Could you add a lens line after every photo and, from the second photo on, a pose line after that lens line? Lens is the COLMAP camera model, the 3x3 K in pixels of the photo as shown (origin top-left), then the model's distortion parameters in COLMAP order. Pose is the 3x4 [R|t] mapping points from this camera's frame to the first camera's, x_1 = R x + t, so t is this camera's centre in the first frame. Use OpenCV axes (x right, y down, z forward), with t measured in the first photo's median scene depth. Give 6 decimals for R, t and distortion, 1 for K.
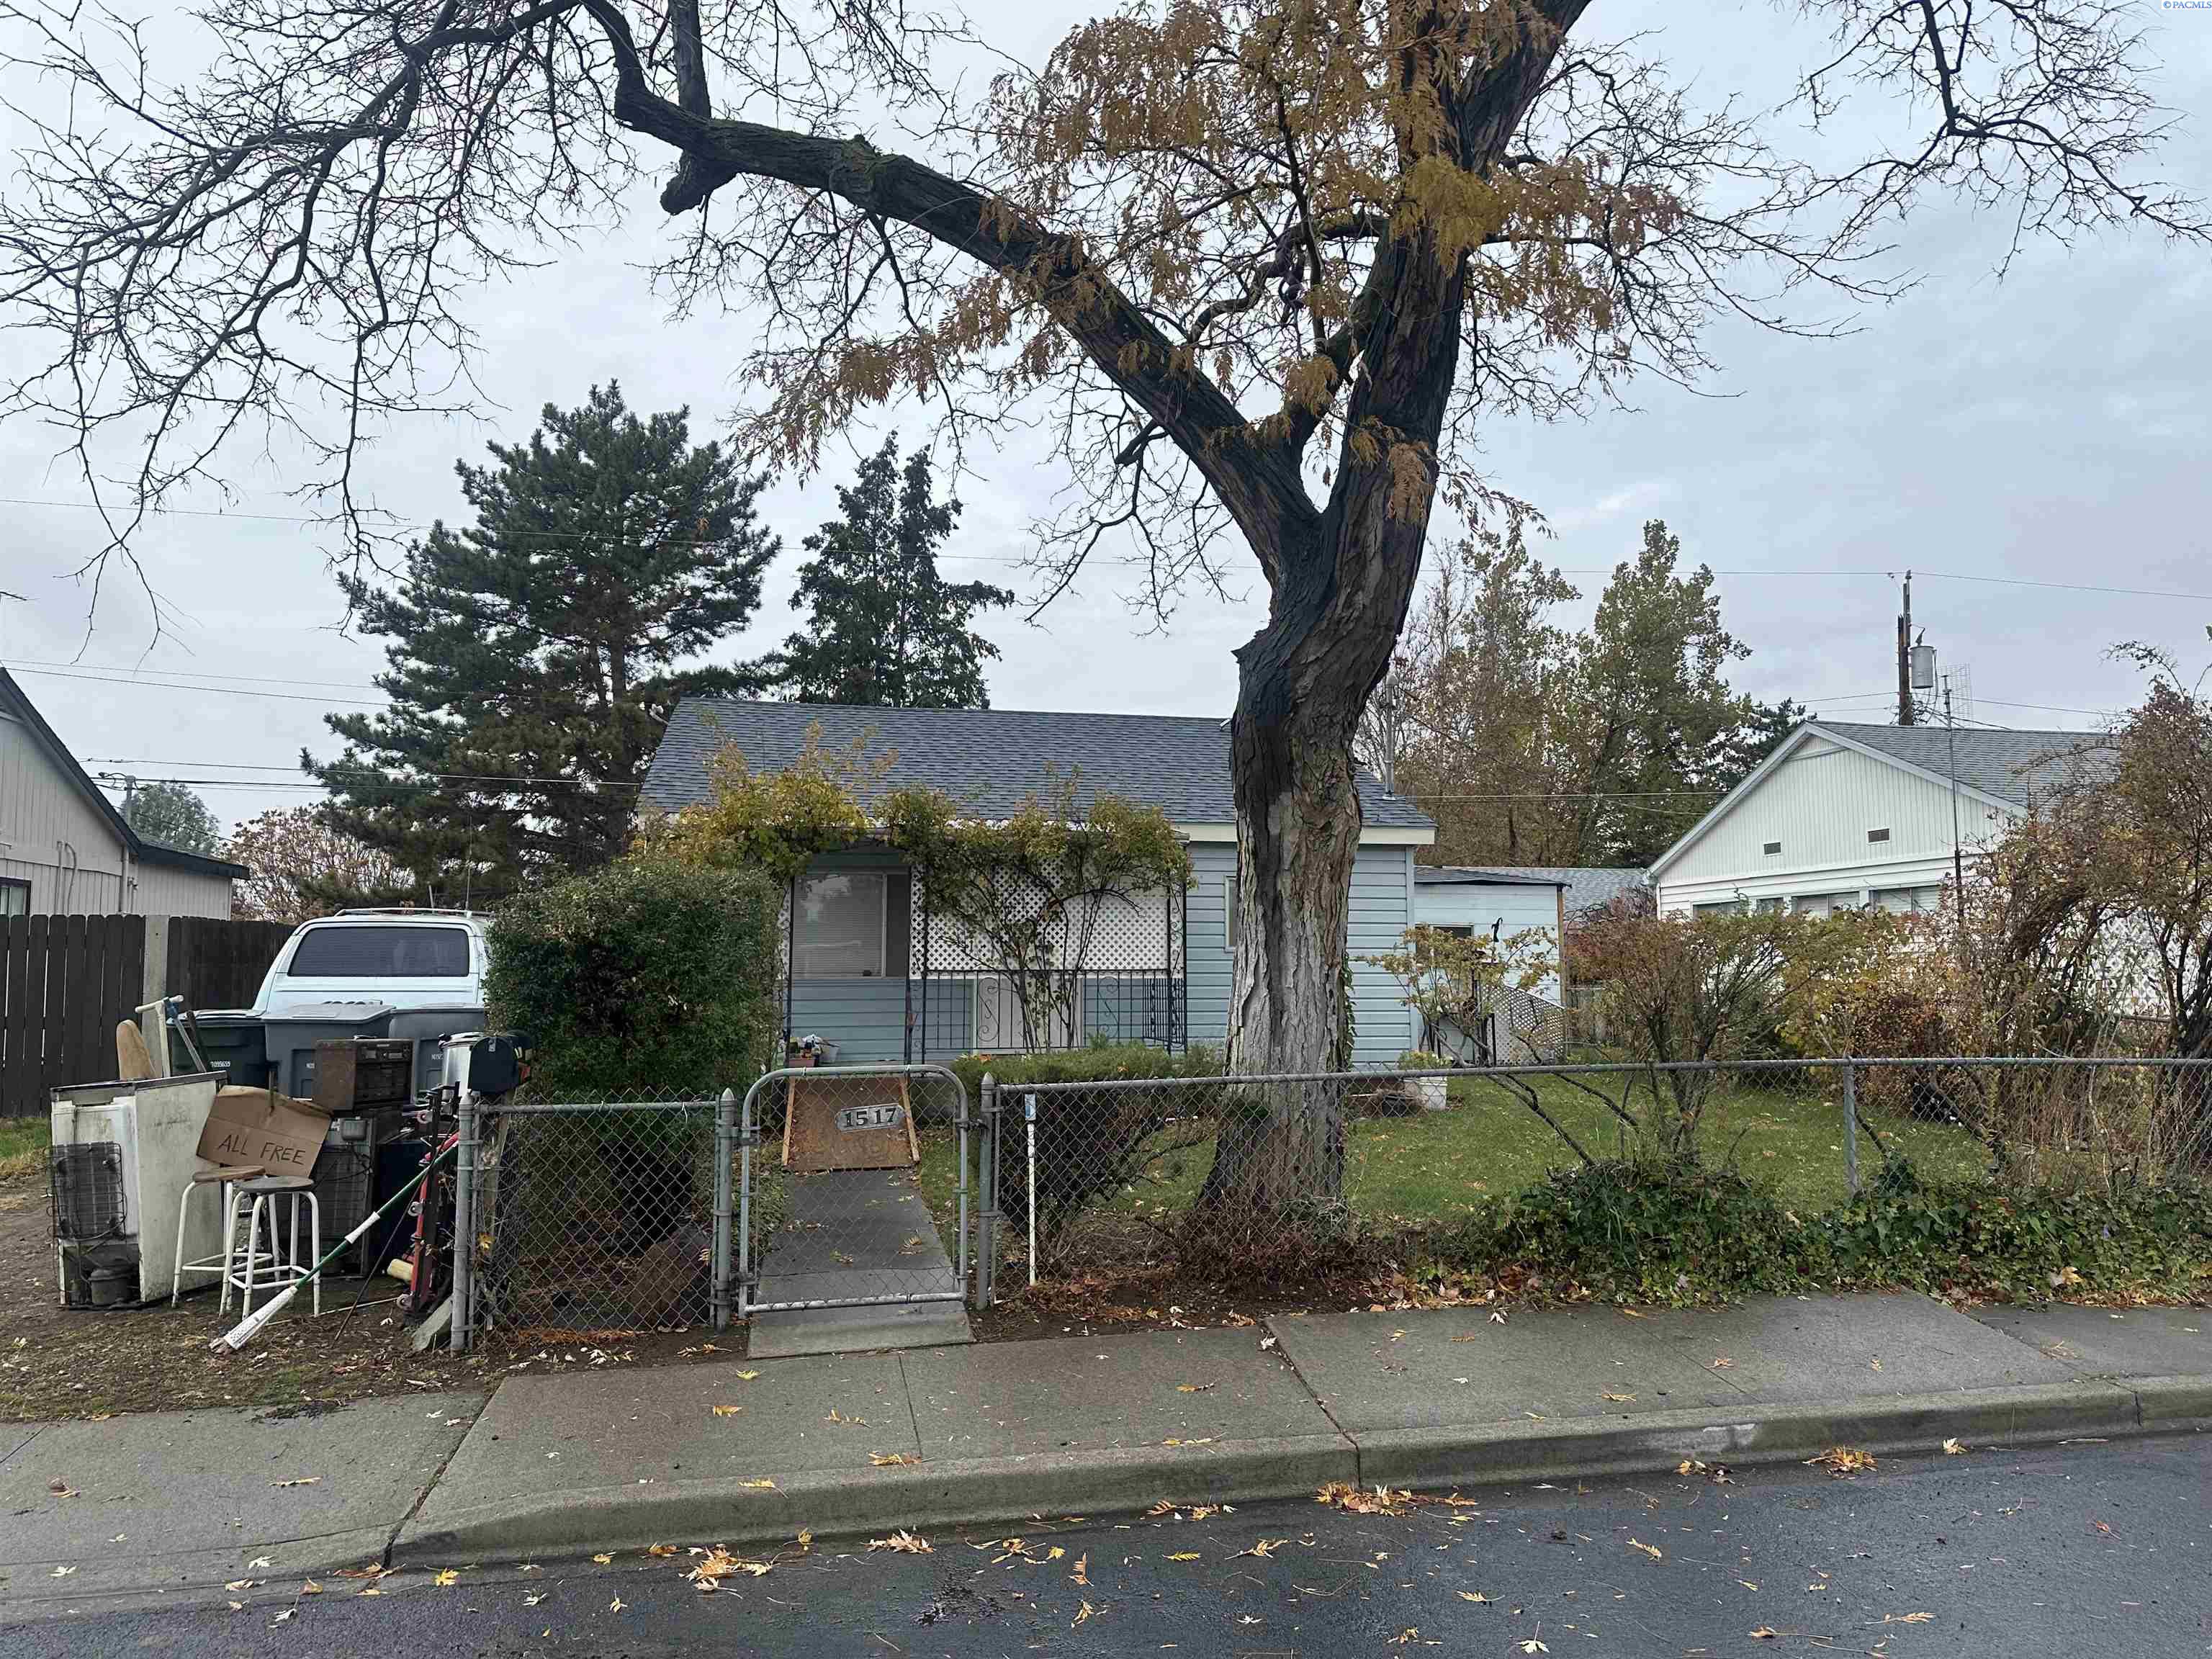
lens RADIAL K [[1534.0, 0, 1106.0], [0, 1534.0, 829.5], [0, 0, 1]] dist [0.125606, -0.166069]
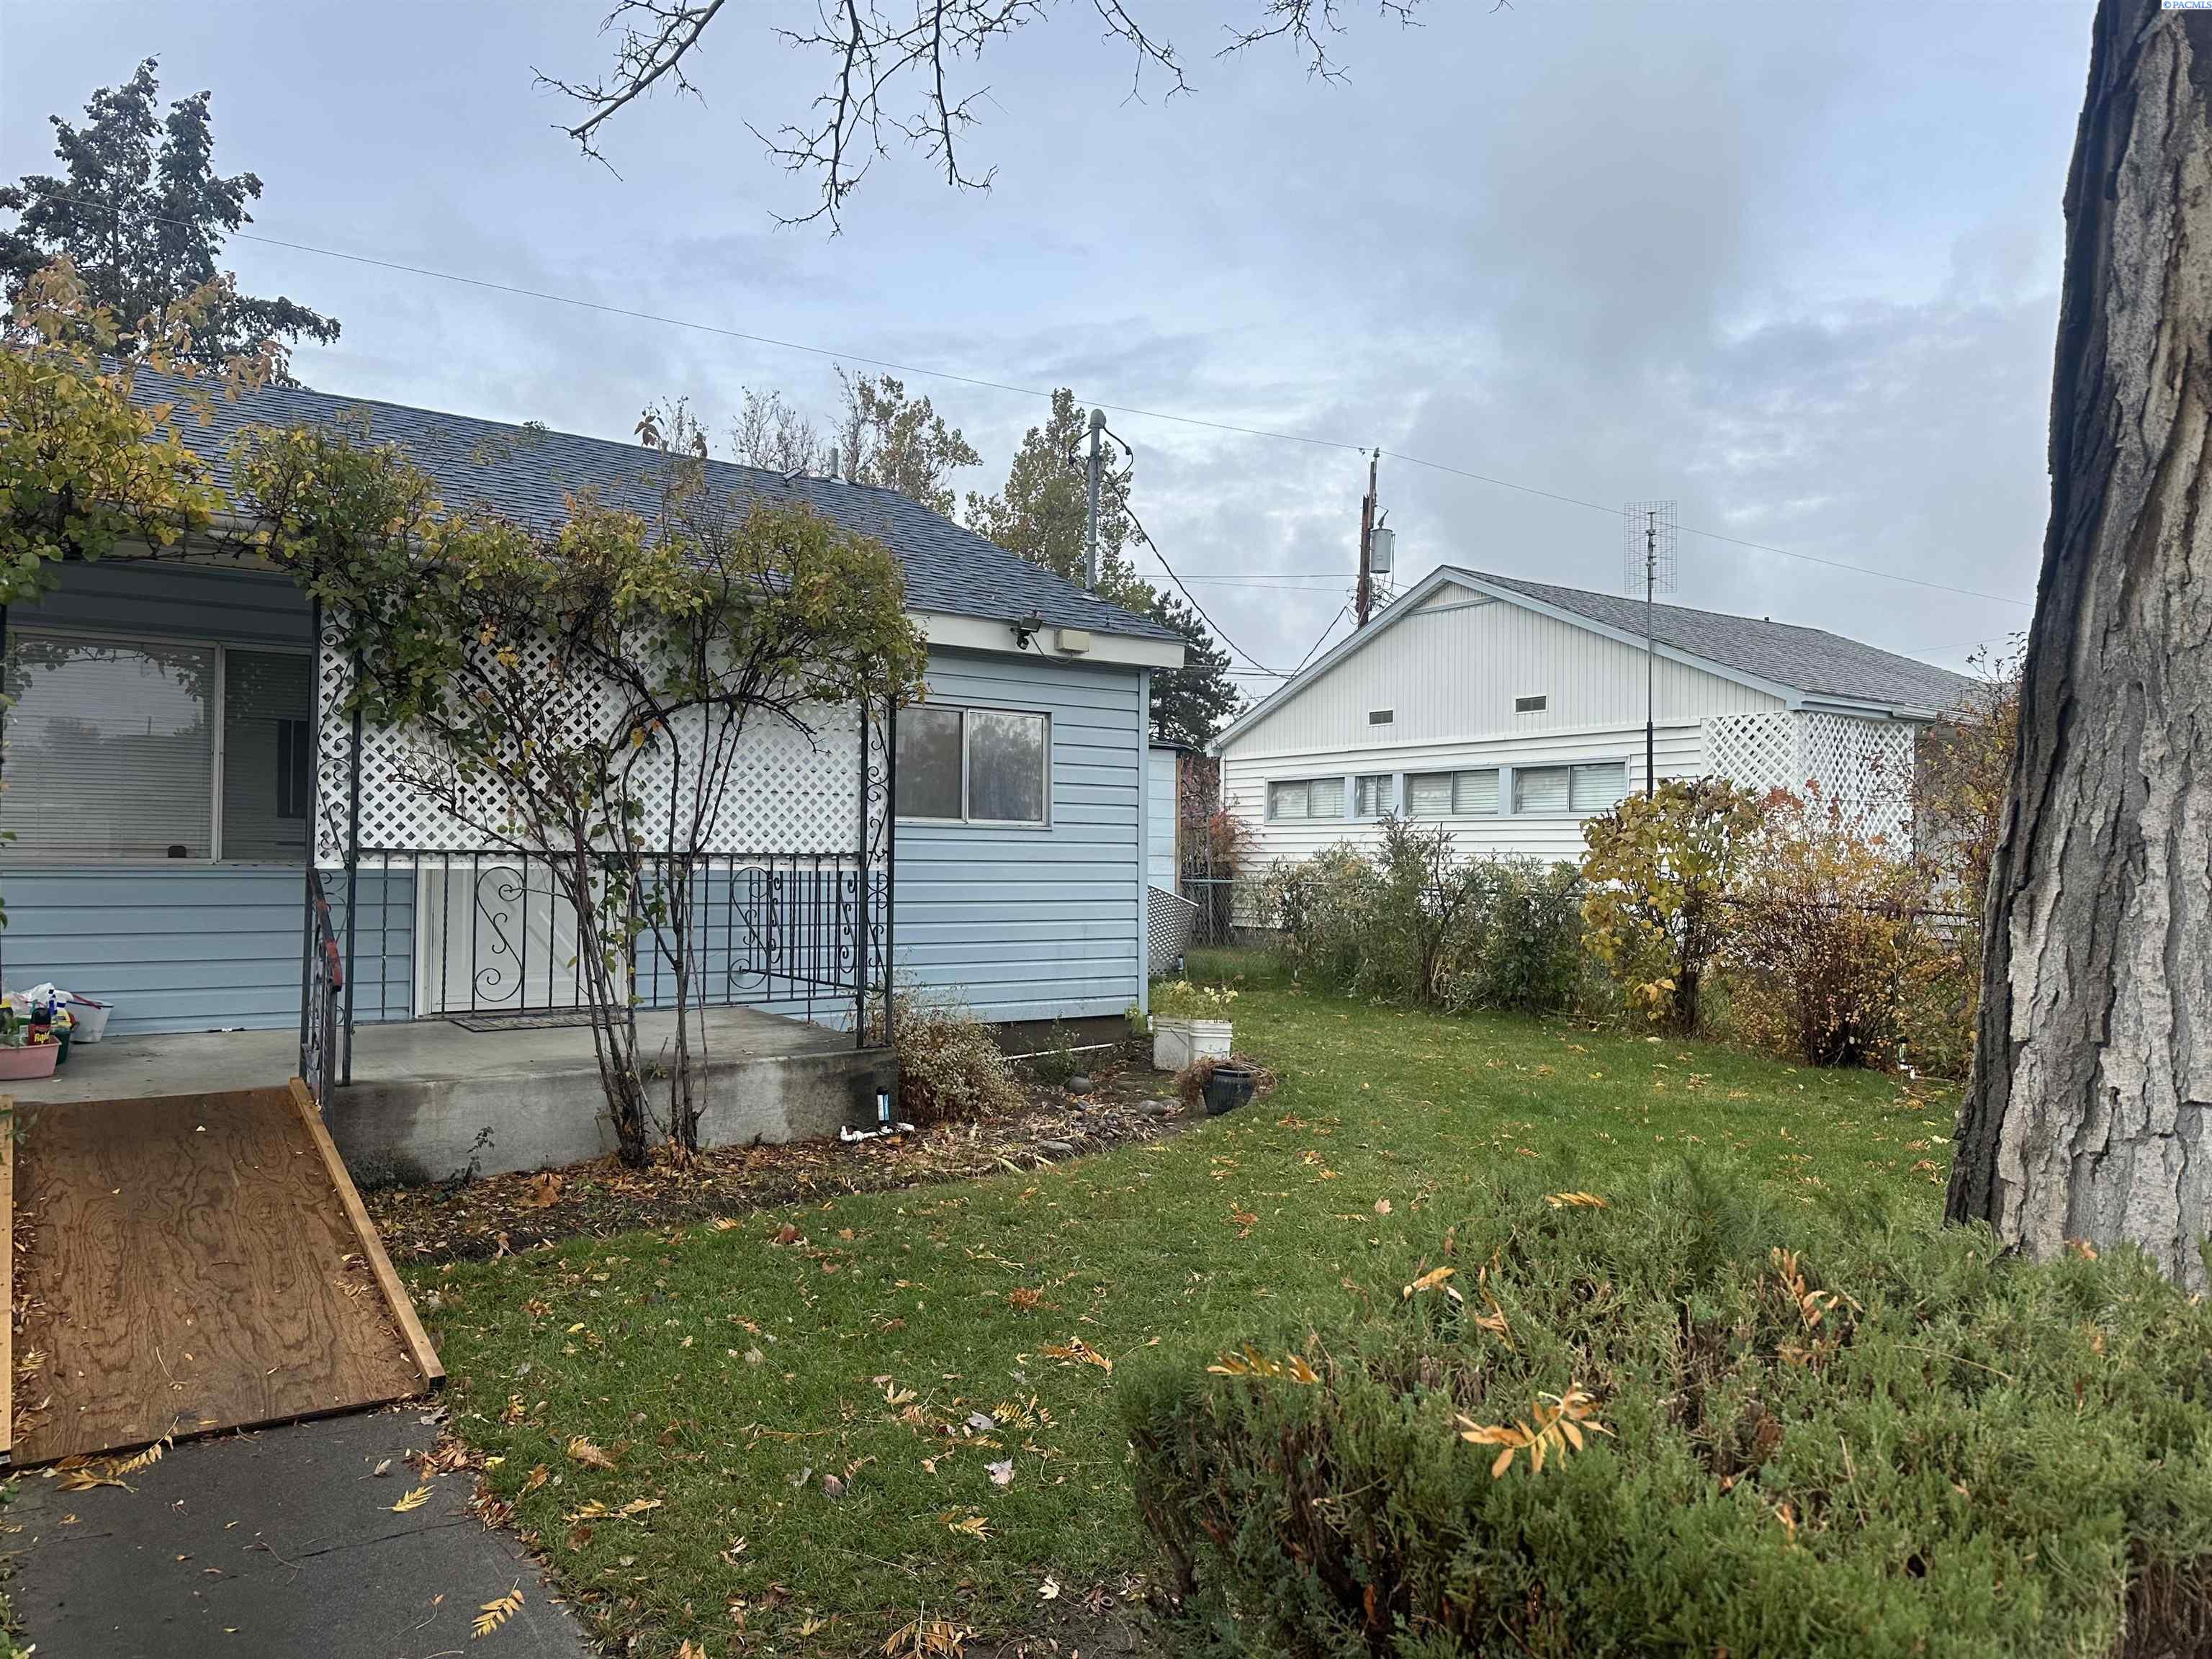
lens RADIAL K [[1548.6, 0, 1120.3], [0, 1548.6, 833.6], [0, 0, 1]] dist [0.055025, -0.059794]
pose [[0.905564, 0.019037, 0.423782, -0.041616], [-0.052778, 0.996287, 0.068024, 0.017003], [-0.420914, -0.083966, 0.903206, 0.190699]]
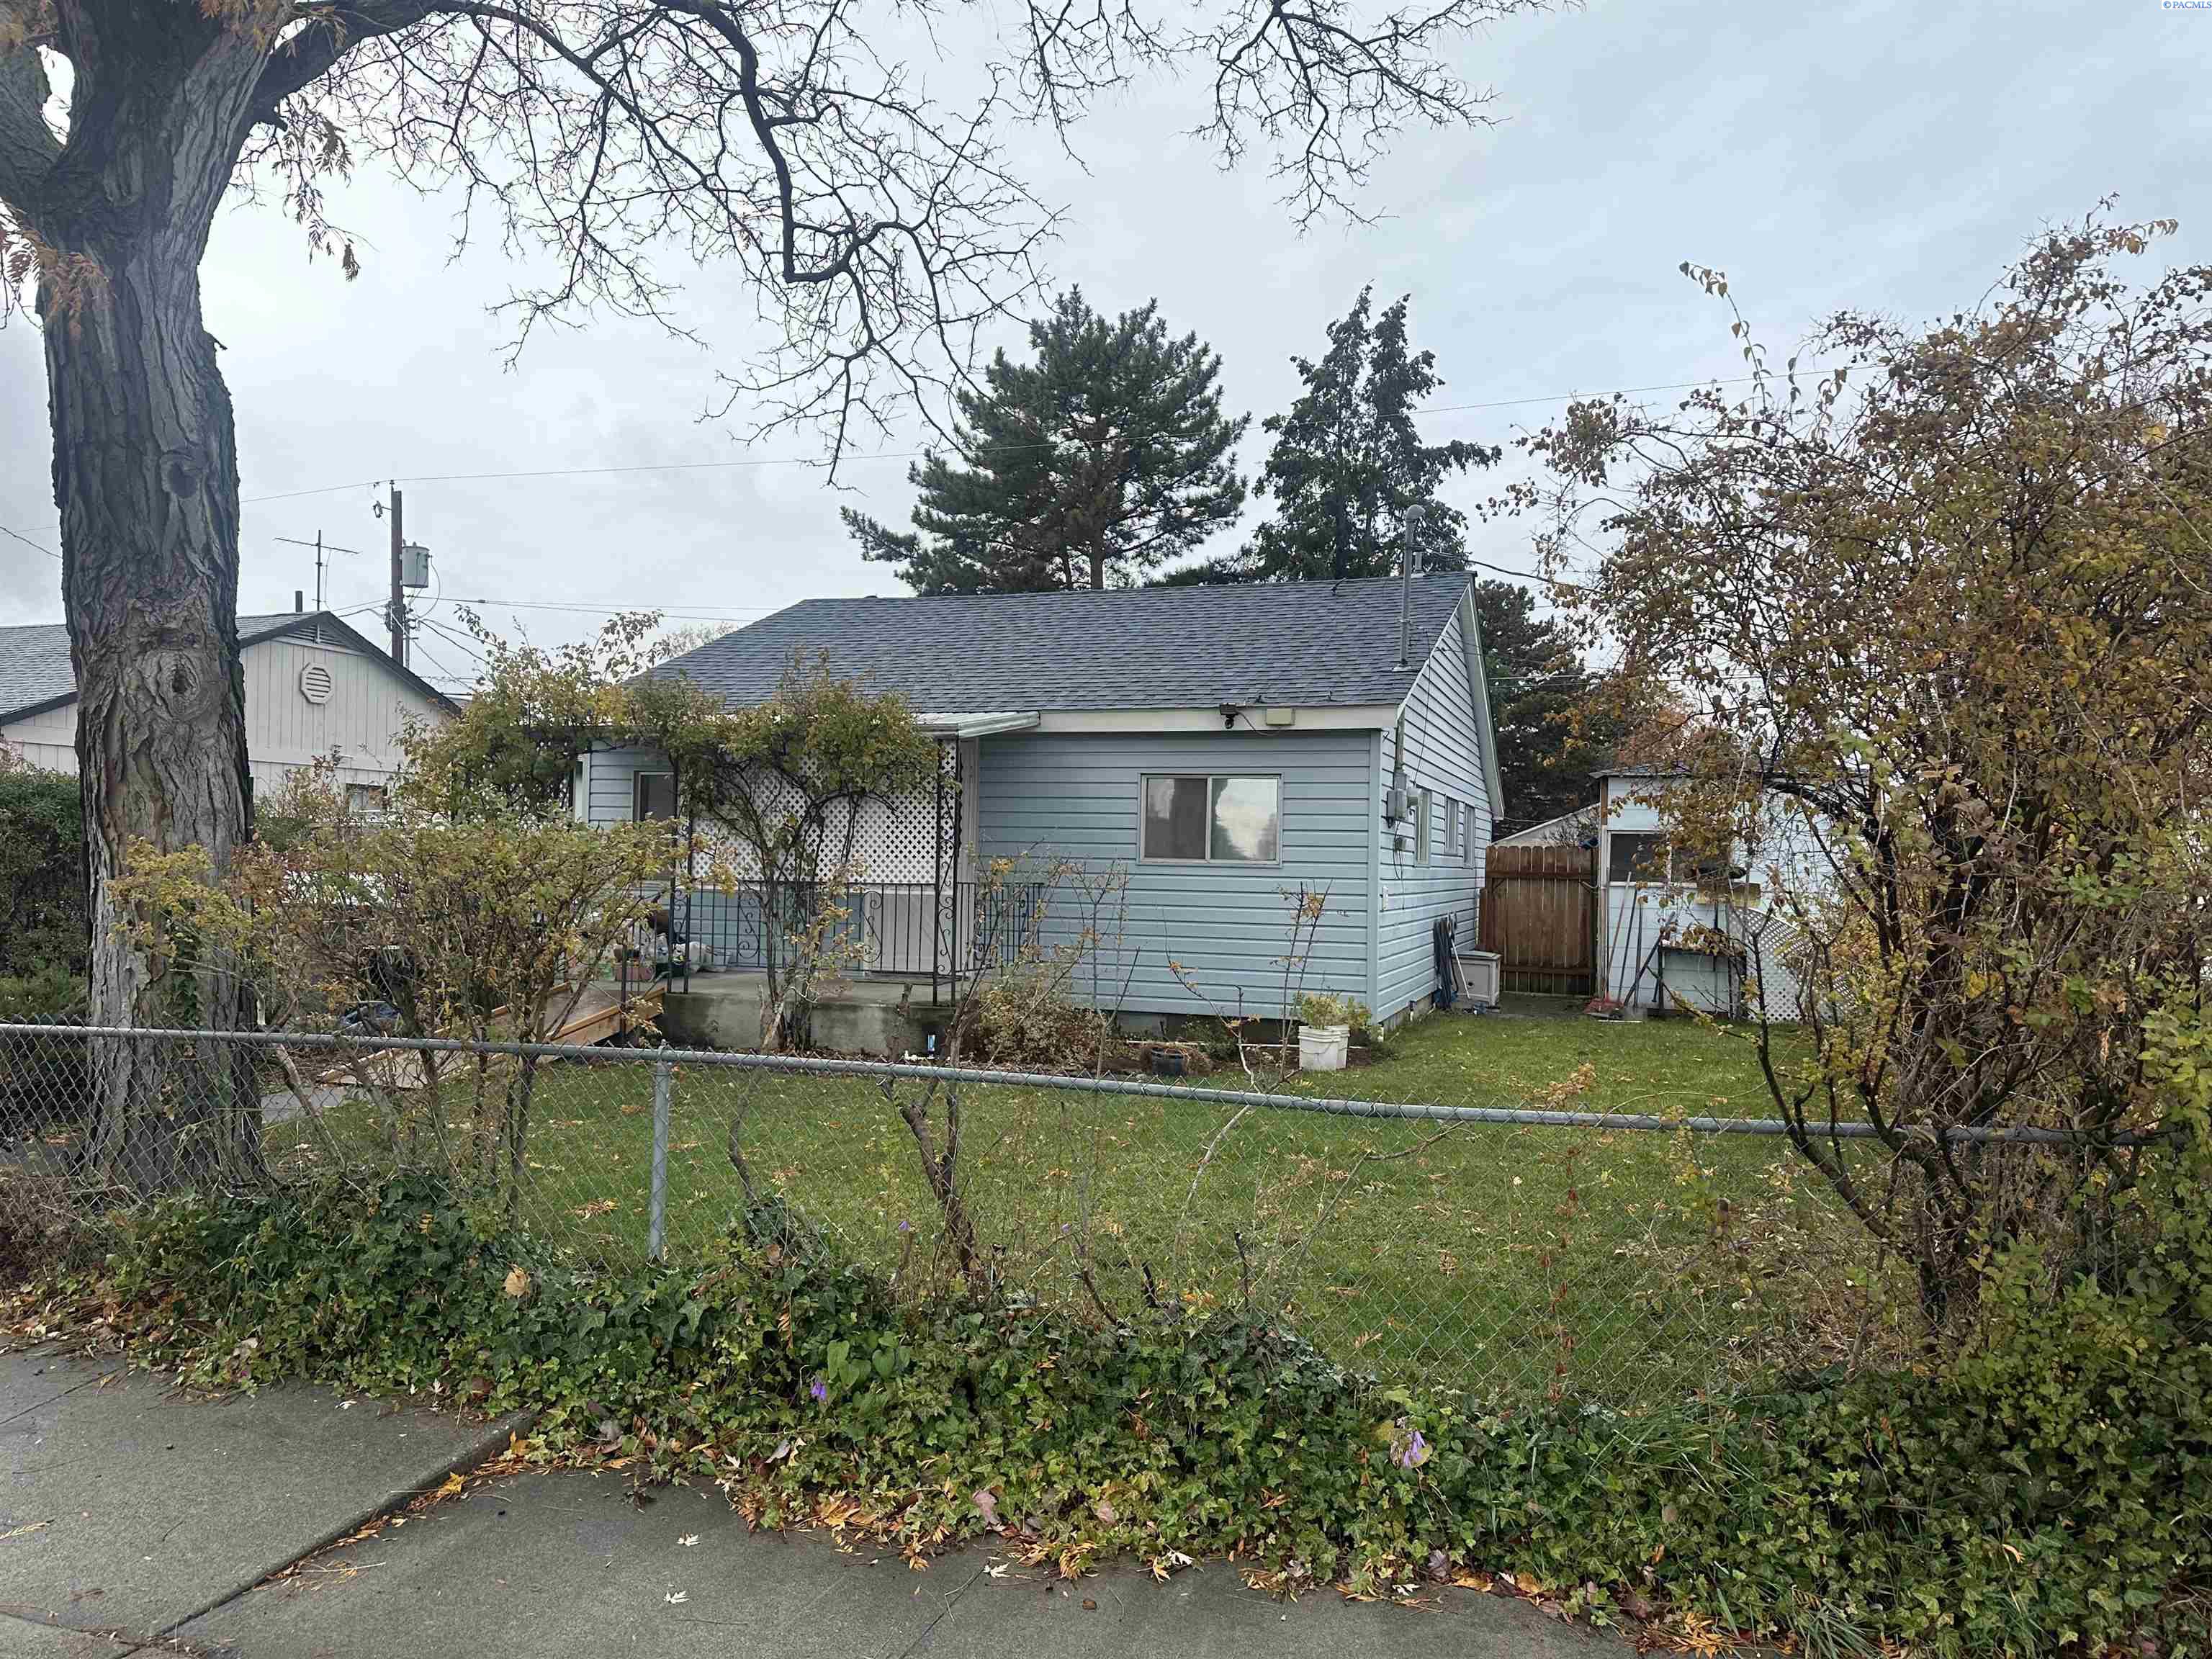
lens RADIAL K [[1502.9, 0, 1106.9], [0, 1502.9, 893.4], [0, 0, 1]] dist [0.057038, -0.058362]
pose [[0.868718, 0.025267, -0.494662, 0.212892], [0.029465, 0.994293, 0.102534, 0.005163], [0.494430, -0.103648, 0.863016, 0.128082]]
